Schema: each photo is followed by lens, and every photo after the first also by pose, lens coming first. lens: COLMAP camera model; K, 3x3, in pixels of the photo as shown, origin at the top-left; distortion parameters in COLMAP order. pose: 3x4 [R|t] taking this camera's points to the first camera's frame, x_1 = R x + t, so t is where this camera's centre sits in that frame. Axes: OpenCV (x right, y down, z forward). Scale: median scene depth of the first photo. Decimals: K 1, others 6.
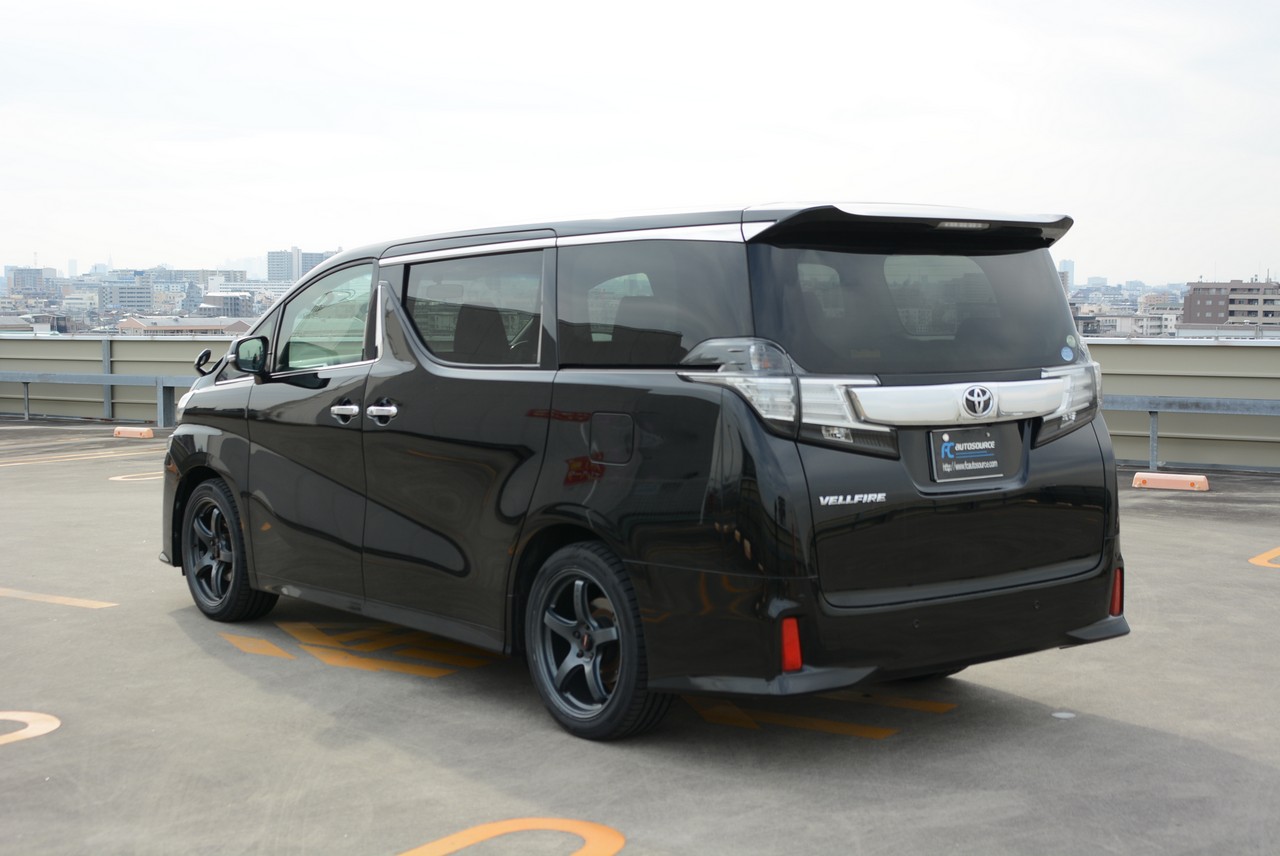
lens RADIAL K [[1278.0, 0, 640.0], [0, 1278.0, 428.0], [0, 0, 1]] dist [-0.046950, -0.001693]
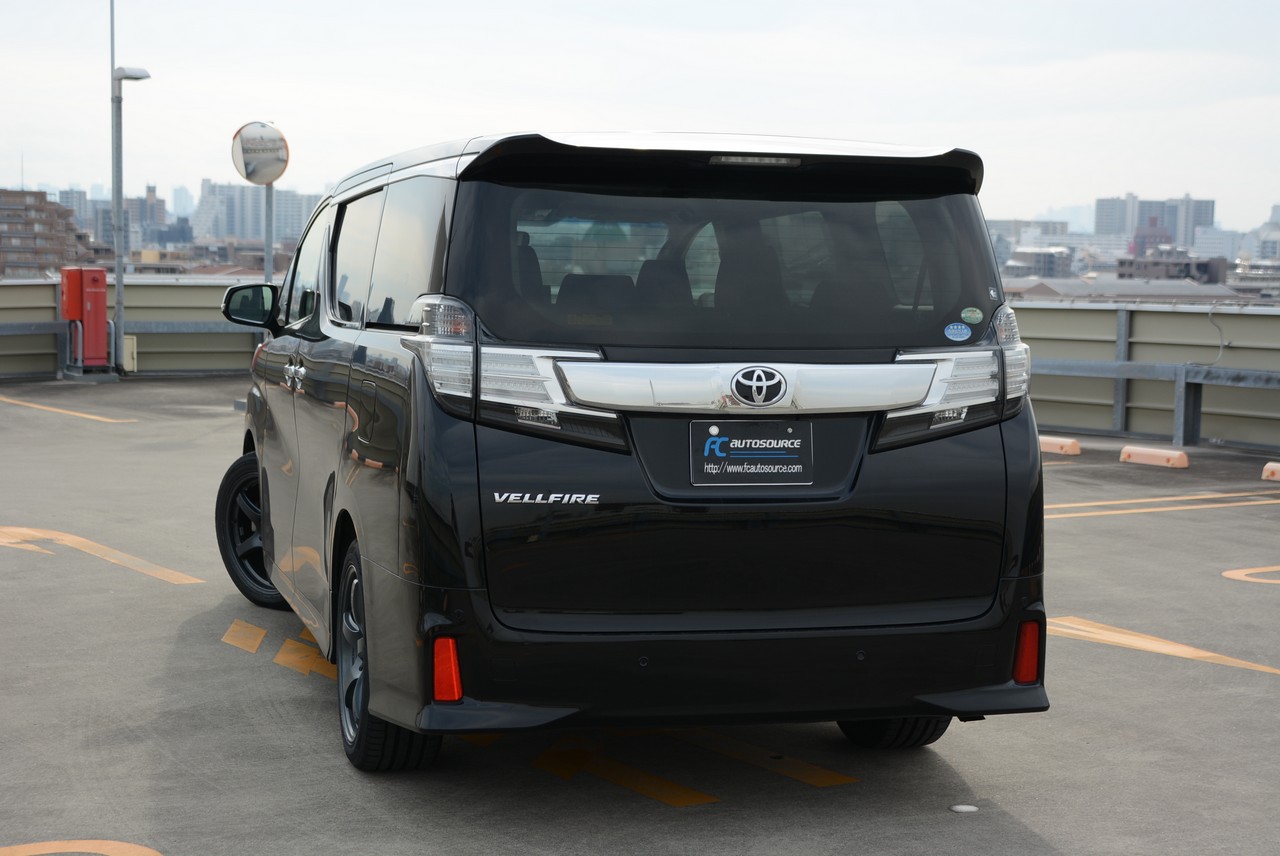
lens RADIAL K [[1552.2, 0, 640.0], [0, 1552.2, 428.0], [0, 0, 1]] dist [0.020854, 0.001969]
pose [[0.965522, 0.053652, -0.254731, 0.441415], [-0.051043, 0.998554, 0.016843, -0.007905], [0.255267, -0.003260, 0.966865, 0.060280]]
